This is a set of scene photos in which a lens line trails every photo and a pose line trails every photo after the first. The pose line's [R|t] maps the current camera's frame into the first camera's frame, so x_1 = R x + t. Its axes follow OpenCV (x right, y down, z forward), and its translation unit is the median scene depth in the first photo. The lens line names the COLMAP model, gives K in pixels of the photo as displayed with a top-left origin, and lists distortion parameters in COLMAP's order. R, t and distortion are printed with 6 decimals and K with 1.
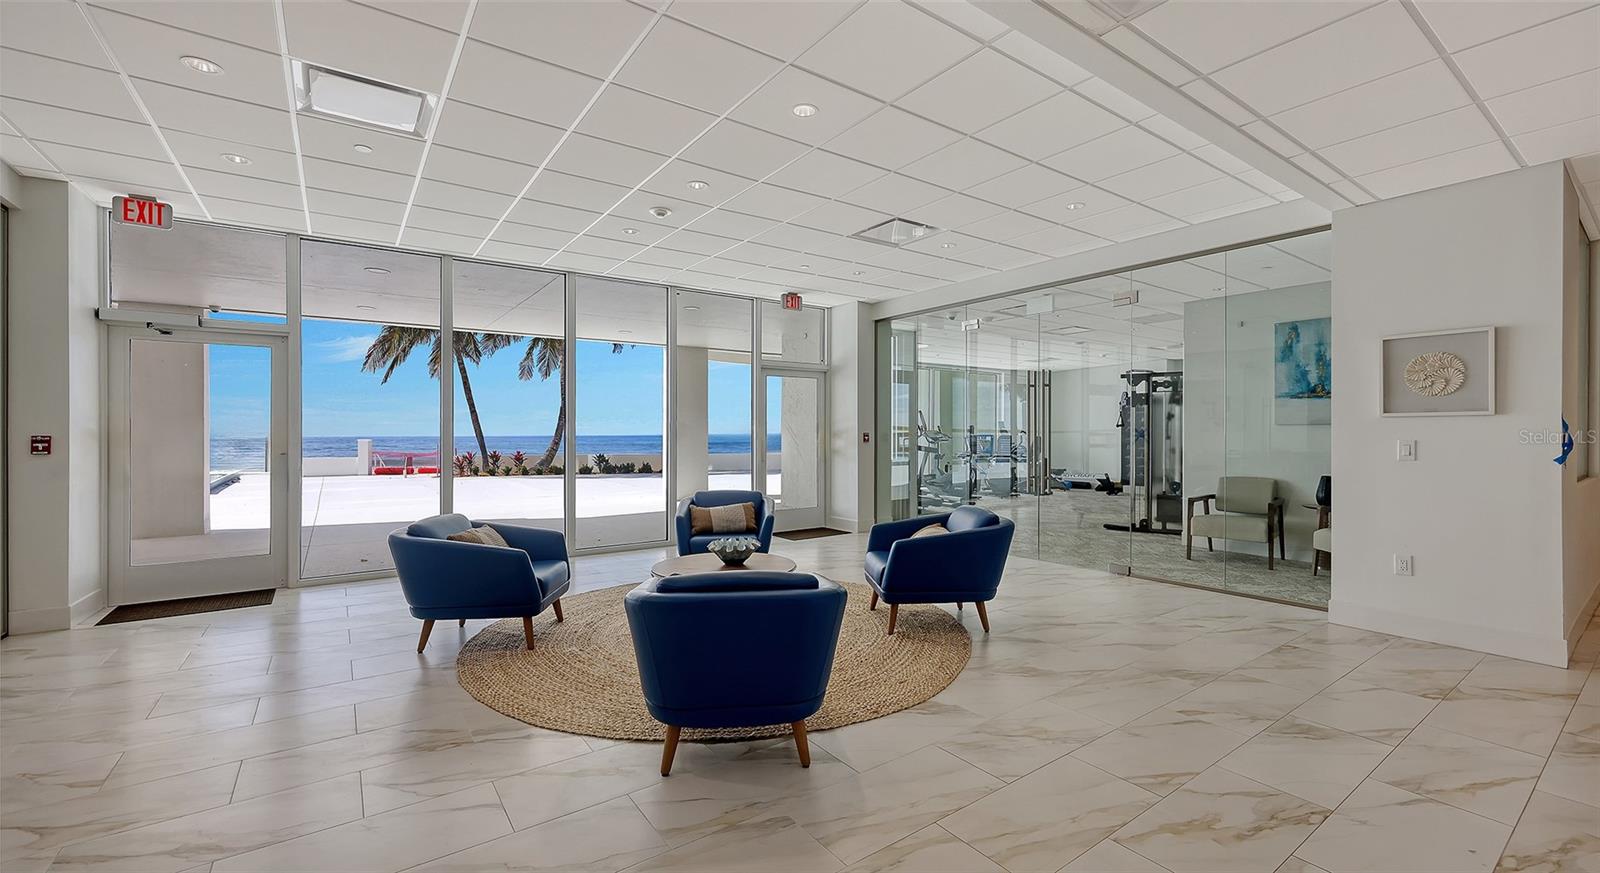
lens RADIAL K [[643.0, 0, 794.3], [0, 643.0, 428.0], [0, 0, 1]] dist [-0.000851, -0.000020]
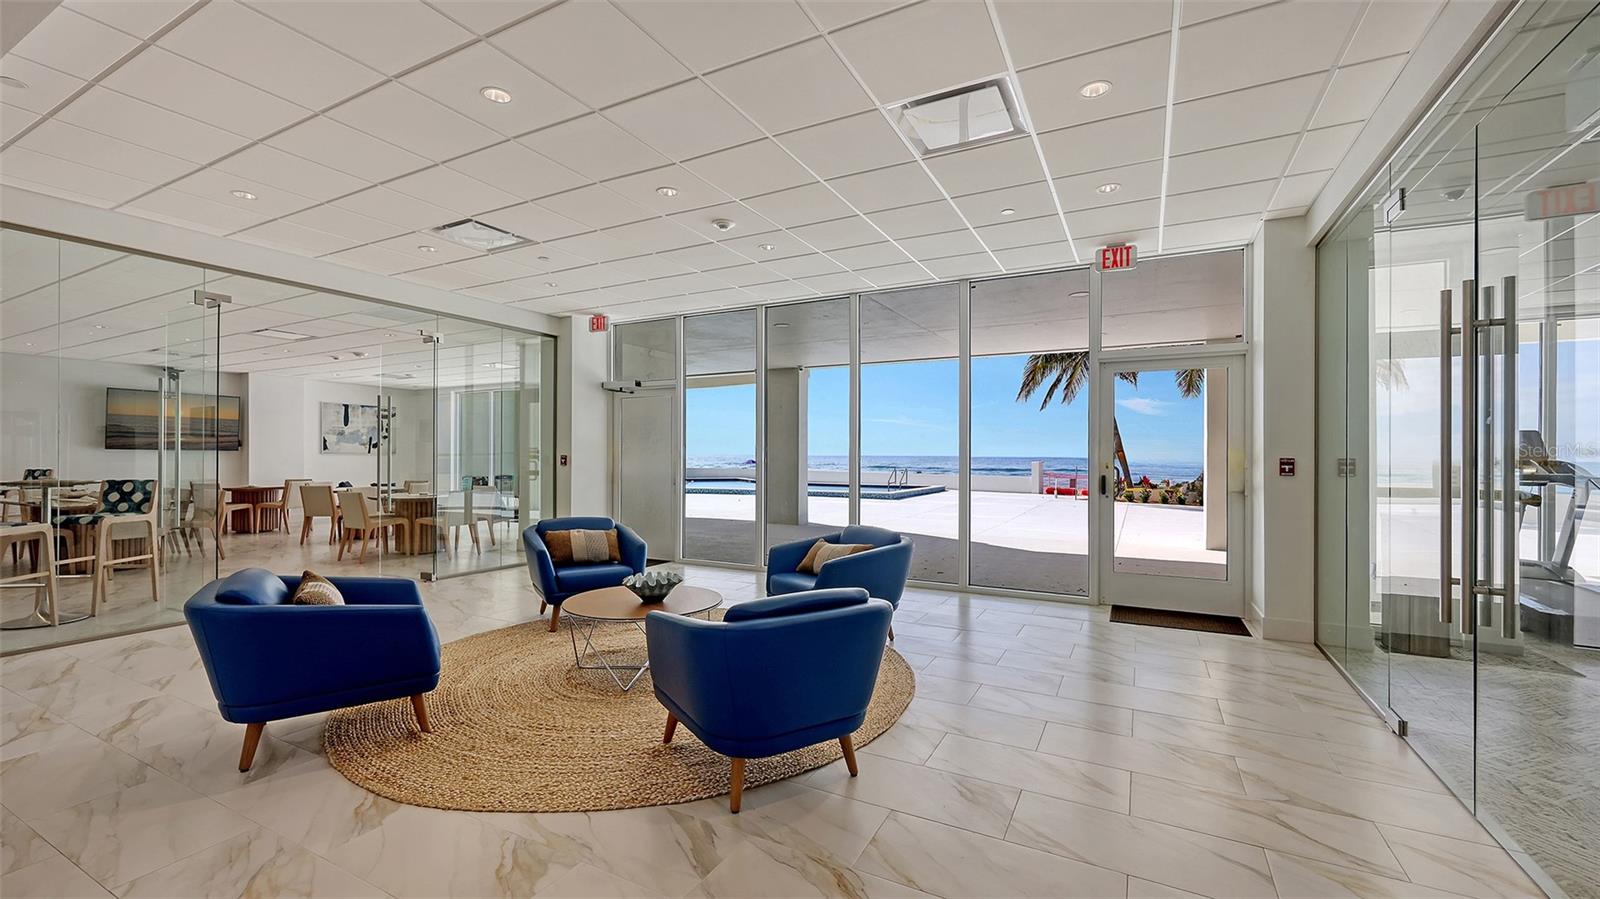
lens RADIAL K [[641.3, 0, 795.9], [0, 641.3, 448.9], [0, 0, 1]] dist [0.002249, -0.000067]
pose [[0.456908, -0.005256, -0.889498, 0.381419], [0.002532, 0.999986, -0.004609, 0.000878], [0.889510, -0.000146, 0.456915, 0.367197]]
